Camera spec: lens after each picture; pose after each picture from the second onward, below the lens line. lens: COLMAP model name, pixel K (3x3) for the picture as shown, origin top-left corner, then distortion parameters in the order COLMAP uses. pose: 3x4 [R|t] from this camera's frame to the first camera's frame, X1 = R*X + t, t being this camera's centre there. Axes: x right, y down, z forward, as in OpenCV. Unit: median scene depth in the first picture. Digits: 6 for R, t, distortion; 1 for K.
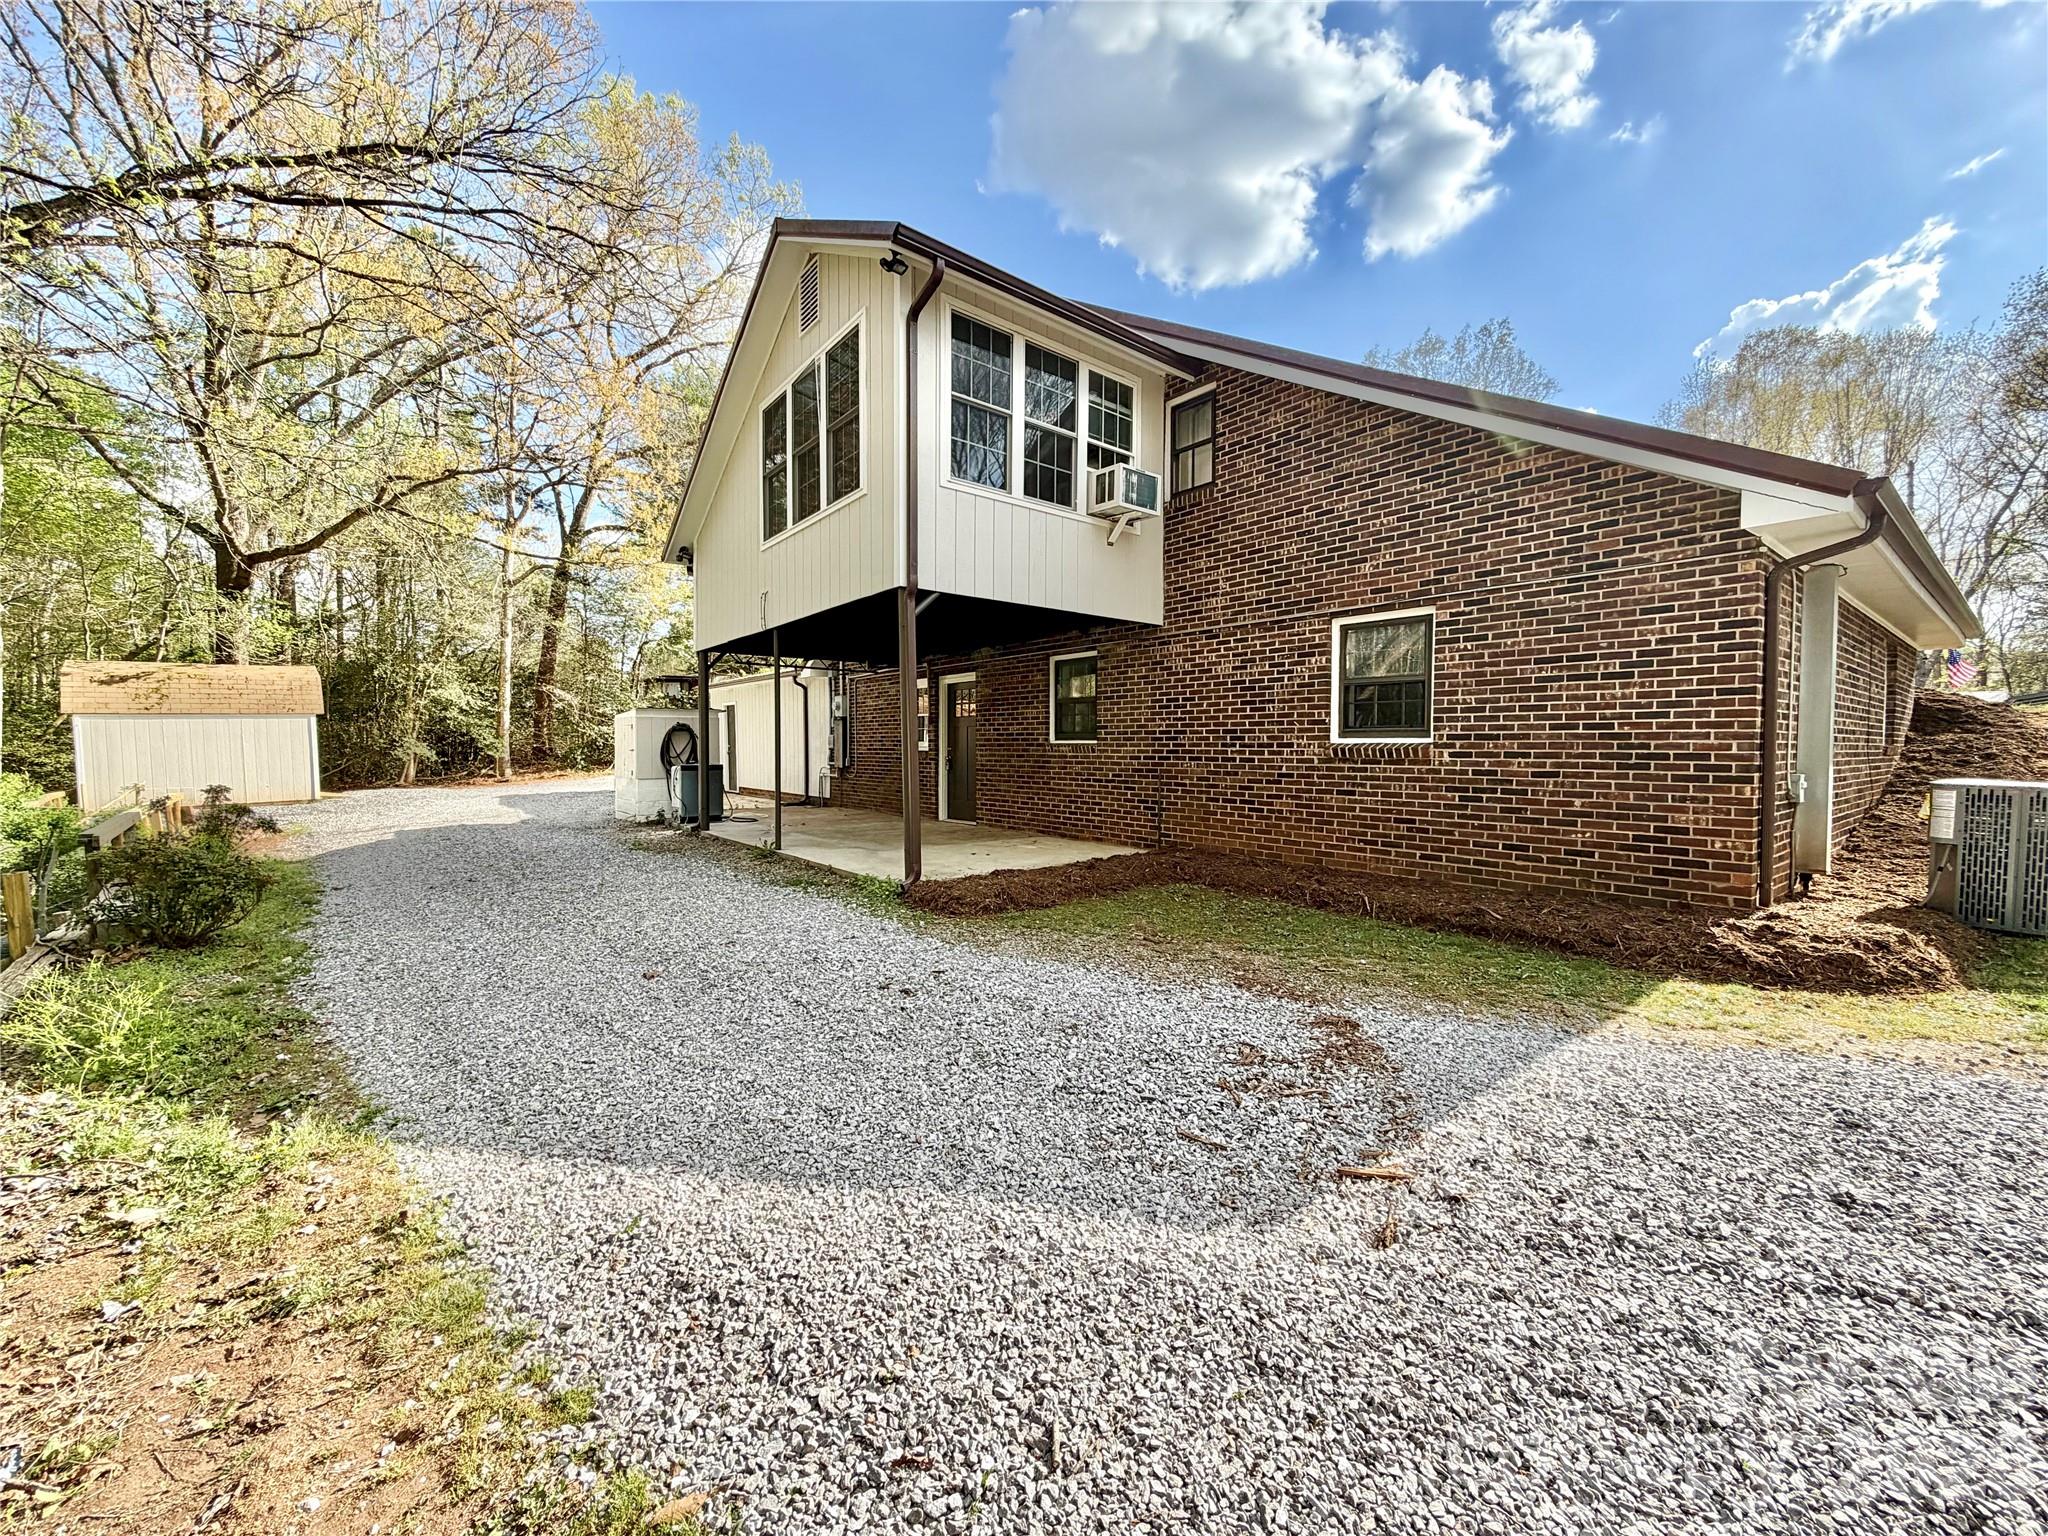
lens RADIAL K [[816.4, 0, 1018.8], [0, 816.4, 773.5], [0, 0, 1]] dist [0.001212, -0.000147]
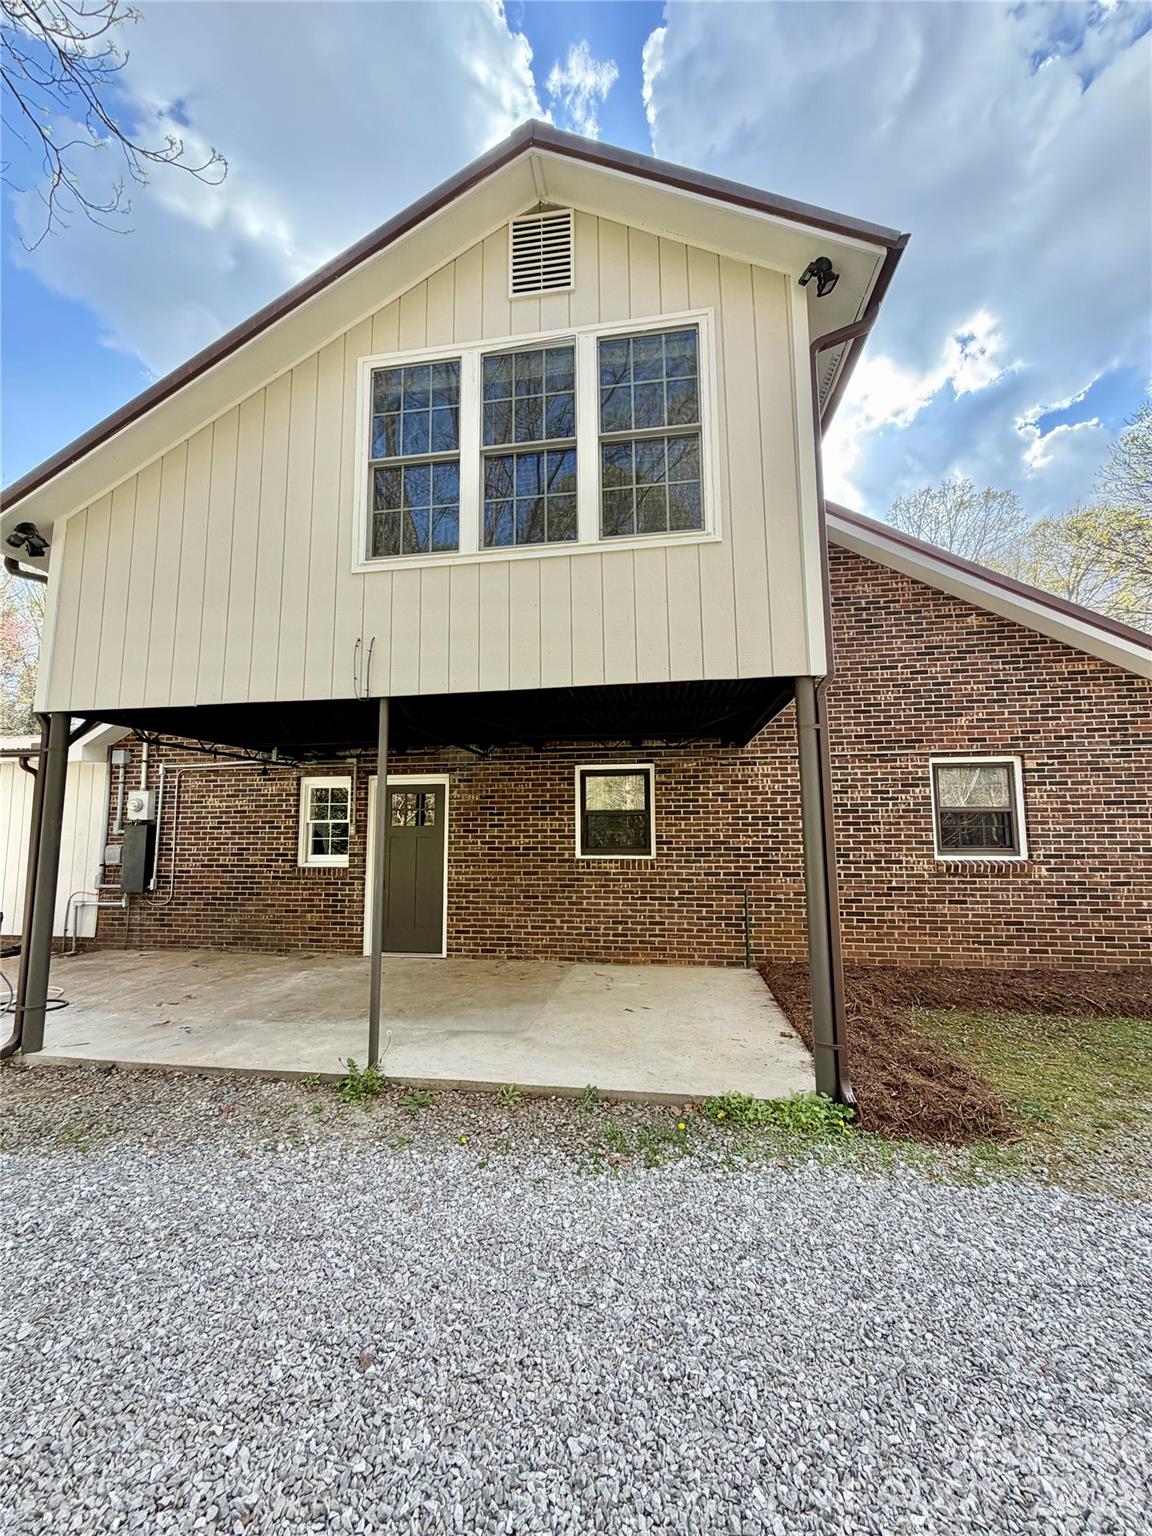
lens RADIAL K [[612.3, 0, 576.5], [0, 612.3, 766.9], [0, 0, 1]] dist [0.001212, -0.000147]
pose [[0.727739, 0.061173, 0.683121, -0.680601], [0.029361, 0.992323, -0.120141, -0.087751], [-0.685226, 0.107488, 0.720355, 0.763038]]
